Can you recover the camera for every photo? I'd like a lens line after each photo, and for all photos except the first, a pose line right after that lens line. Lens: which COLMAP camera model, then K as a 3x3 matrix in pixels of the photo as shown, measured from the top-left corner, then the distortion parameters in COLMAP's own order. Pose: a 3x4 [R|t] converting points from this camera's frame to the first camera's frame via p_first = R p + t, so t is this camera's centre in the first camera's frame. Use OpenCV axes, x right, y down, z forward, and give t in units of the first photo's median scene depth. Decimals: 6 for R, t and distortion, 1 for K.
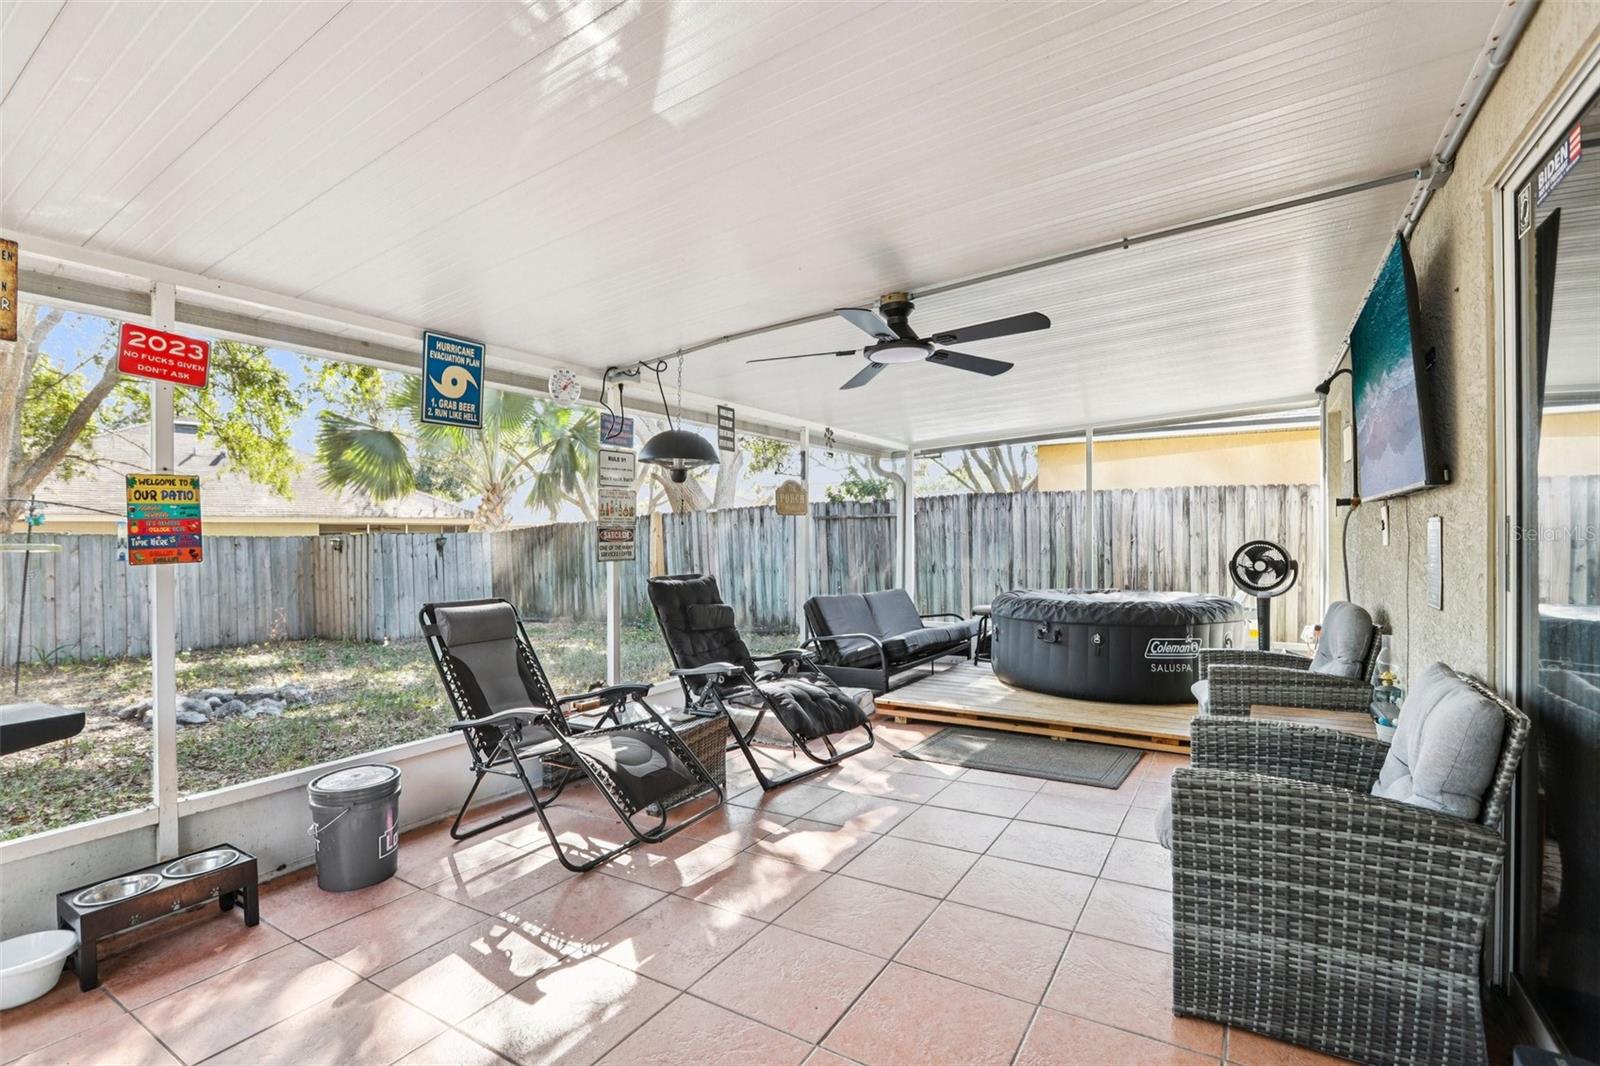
lens RADIAL K [[735.8, 0, 800.0], [0, 735.8, 533.0], [0, 0, 1]] dist [-0.062631, 0.020156]
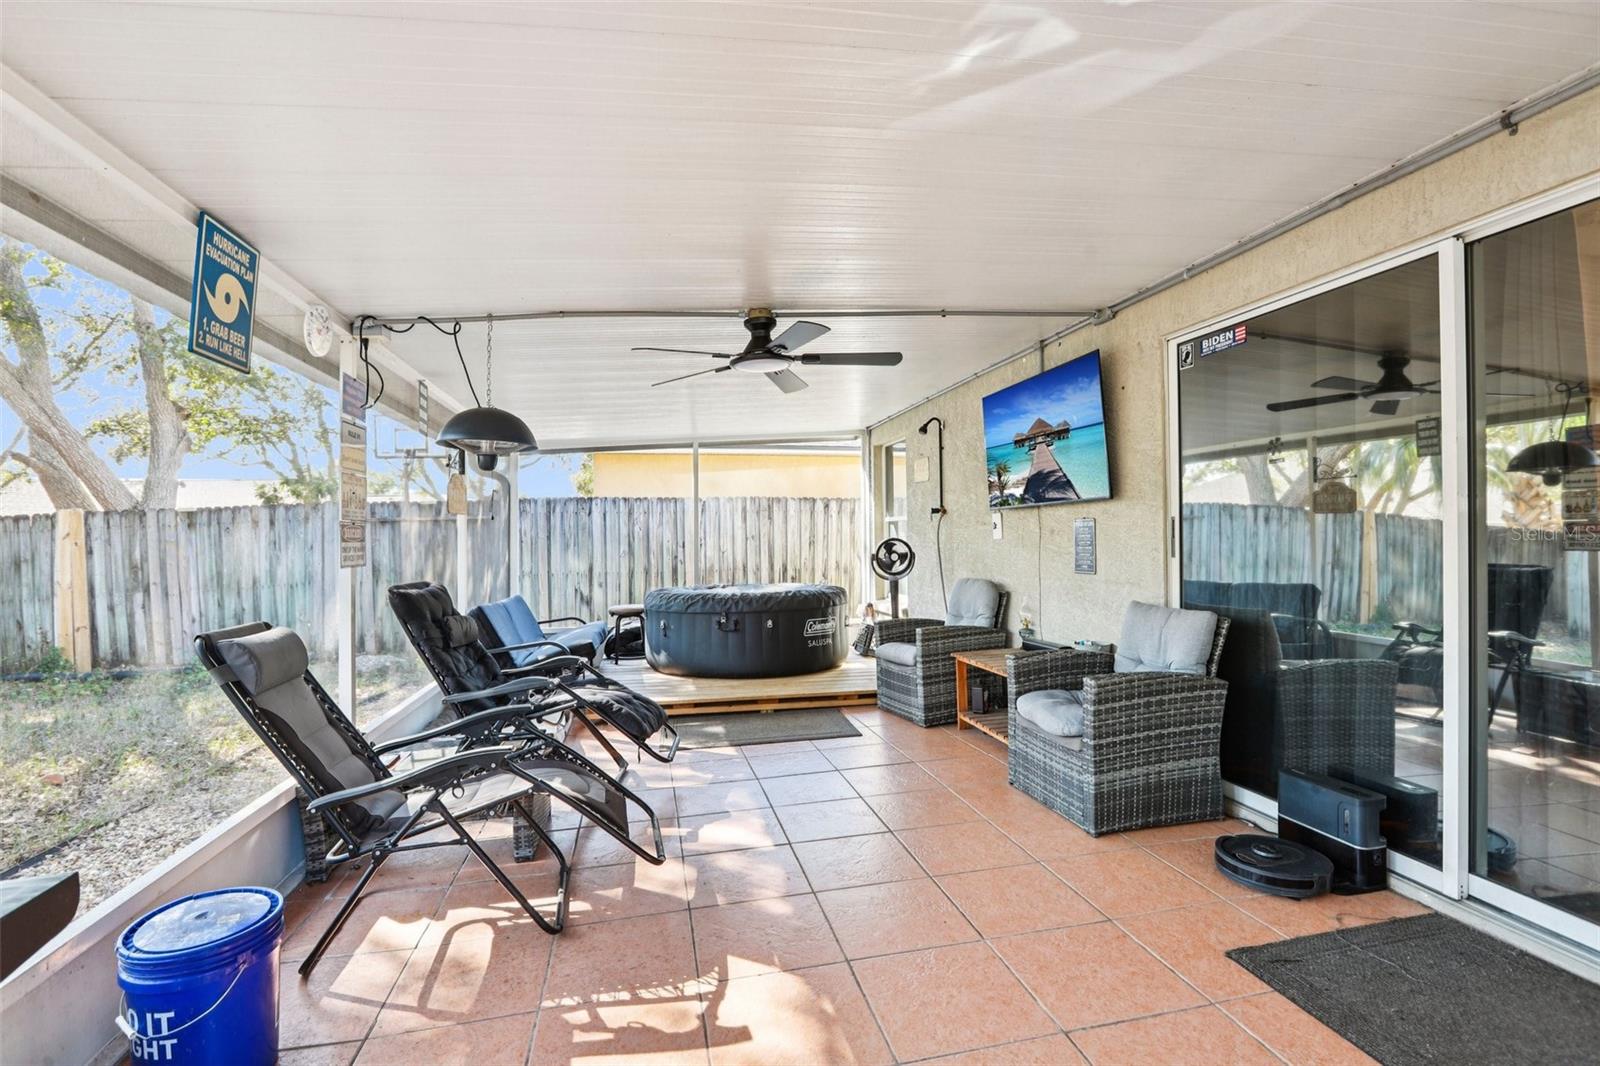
lens RADIAL K [[735.8, 0, 800.0], [0, 735.8, 533.0], [0, 0, 1]] dist [-0.062631, 0.020156]
pose [[0.718171, 0.001474, 0.695865, -0.448236], [0.007113, 0.999930, -0.009460, 0.013292], [-0.695830, 0.011744, 0.718111, 0.138744]]
